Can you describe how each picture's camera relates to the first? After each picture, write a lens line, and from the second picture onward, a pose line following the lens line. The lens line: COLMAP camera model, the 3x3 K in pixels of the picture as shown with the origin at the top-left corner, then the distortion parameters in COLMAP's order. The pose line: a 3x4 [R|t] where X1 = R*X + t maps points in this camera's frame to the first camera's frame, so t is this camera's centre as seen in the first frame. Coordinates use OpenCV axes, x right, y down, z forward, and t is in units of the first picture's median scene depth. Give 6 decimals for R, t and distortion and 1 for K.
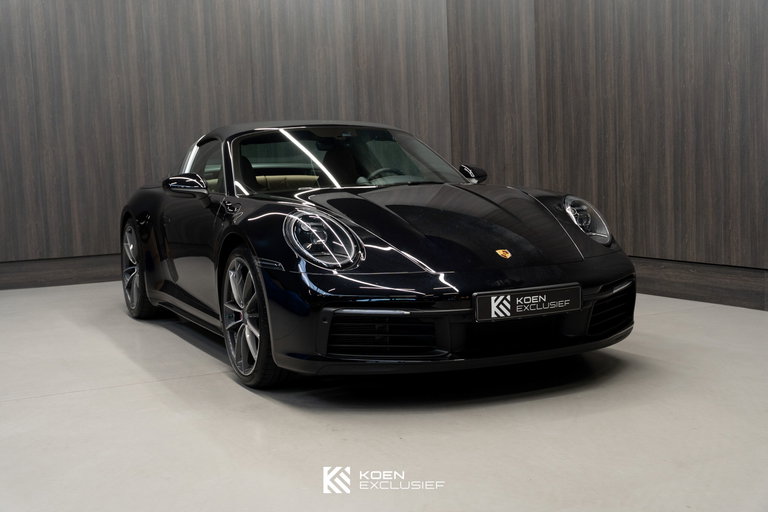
lens RADIAL K [[980.3, 0, 376.7], [0, 980.3, 262.3], [0, 0, 1]] dist [0.027835, 0.000000]
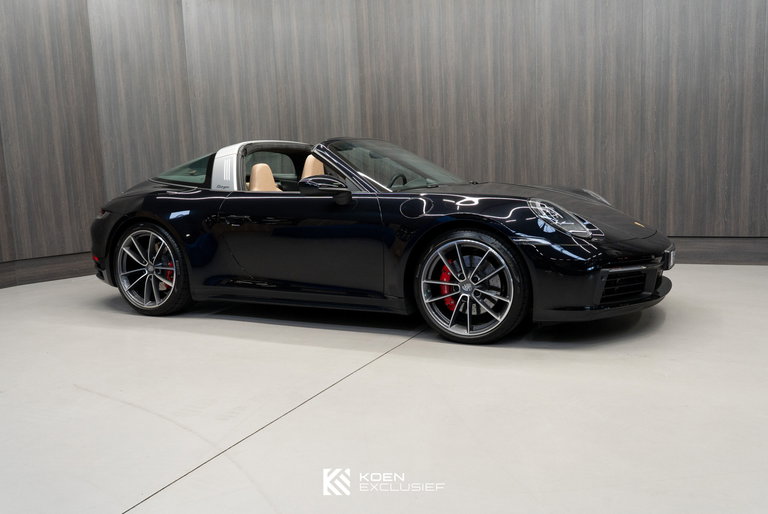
lens RADIAL K [[680.6, 0, 380.7], [0, 680.6, 264.6], [0, 0, 1]] dist [0.004999, -0.004577]
pose [[0.792026, -0.078976, 0.605358, -0.453496], [0.071342, 0.996777, 0.036699, -0.008147], [-0.606305, 0.014121, 0.795107, 0.239156]]
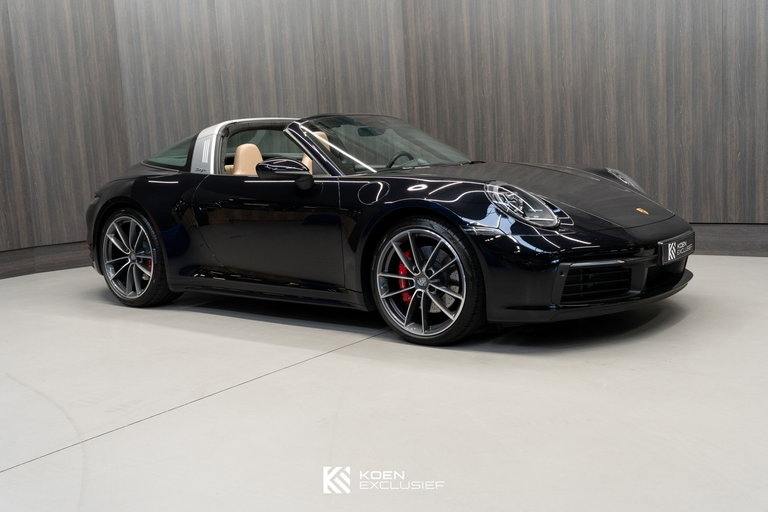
lens RADIAL K [[815.1, 0, 384.9], [0, 815.1, 253.2], [0, 0, 1]] dist [0.009811, 0.000000]
pose [[0.890191, -0.071307, 0.449973, -0.358910], [0.067608, 0.997416, 0.024309, -0.001740], [-0.450544, 0.008782, 0.892711, 0.124208]]
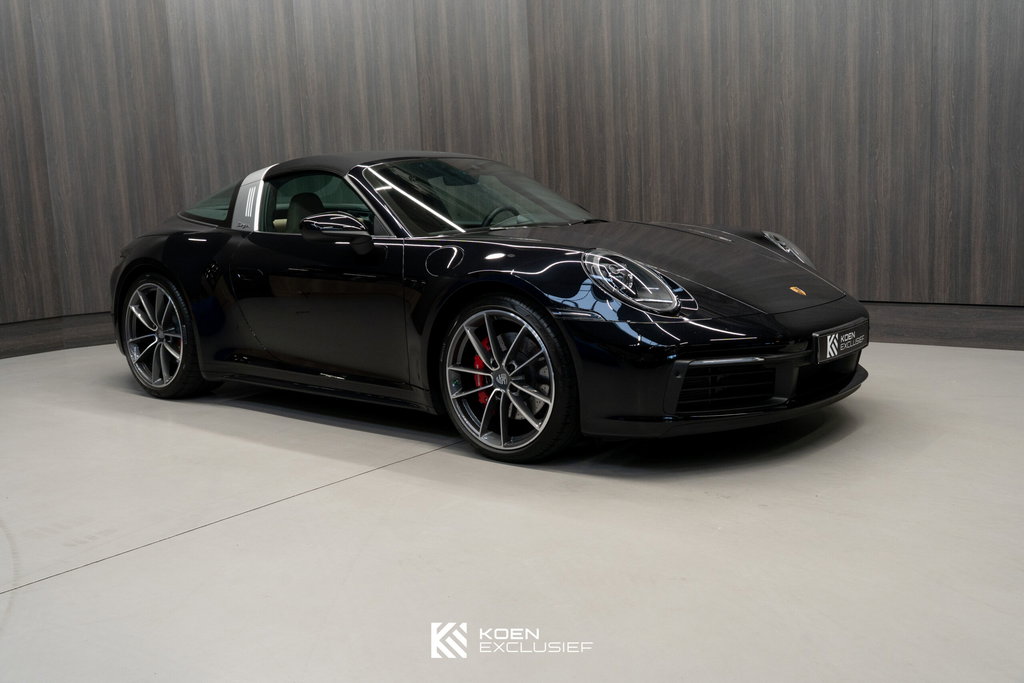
lens RADIAL K [[997.8, 0, 510.0], [0, 997.8, 338.9], [0, 0, 1]] dist [0.009327, 0.000000]
pose [[0.907737, -0.062385, 0.414876, -0.296869], [0.050970, 0.997956, 0.038542, -0.007860], [-0.416433, -0.013840, 0.909061, 0.135518]]
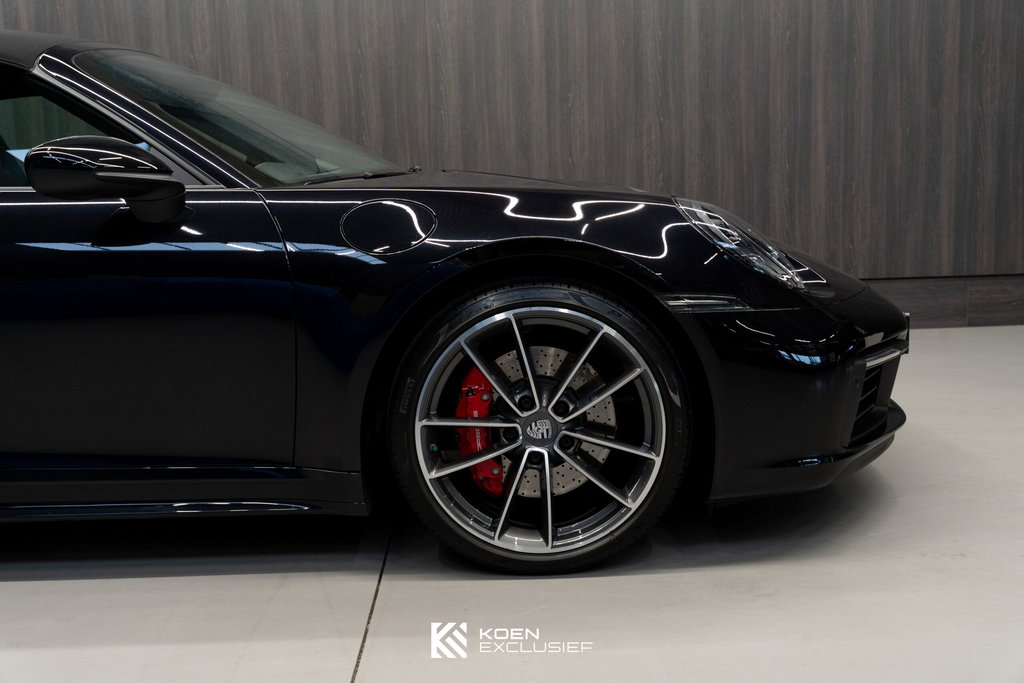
lens RADIAL K [[1216.1, 0, 521.2], [0, 1216.1, 344.8], [0, 0, 1]] dist [0.017567, 0.000000]
pose [[0.426041, -0.114878, 0.897381, -0.409529], [0.103699, 0.991569, 0.077704, -0.020585], [-0.898741, 0.059953, 0.434361, 0.463249]]
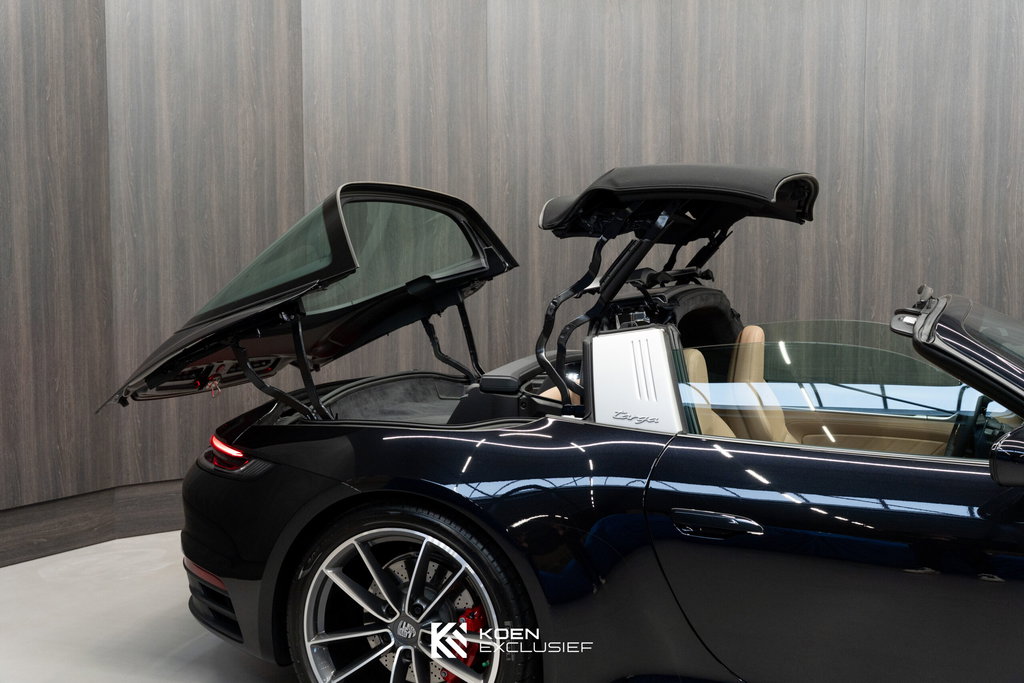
lens RADIAL K [[1116.8, 0, 514.1], [0, 1116.8, 334.3], [0, 0, 1]] dist [0.007757, 0.000000]
pose [[0.707627, -0.010498, 0.706508, -0.482732], [0.043907, 0.998611, -0.029139, -0.089183], [-0.705220, 0.051641, 0.707105, 0.596866]]
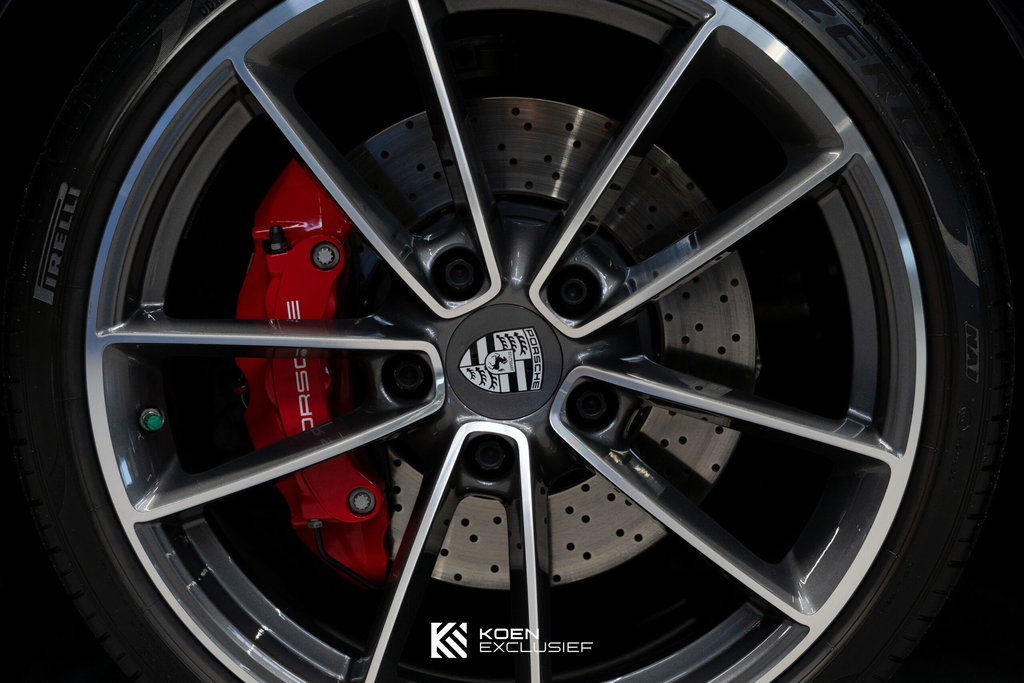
lens RADIAL K [[2023.0, 0, 515.0], [0, 2023.0, 334.9], [0, 0, 1]] dist [0.098669, 0.000000]
pose [[0.465219, -0.098801, 0.879664, -0.242945], [0.103852, 0.992981, 0.056606, 0.020895], [-0.879082, 0.065021, 0.472215, 0.530674]]
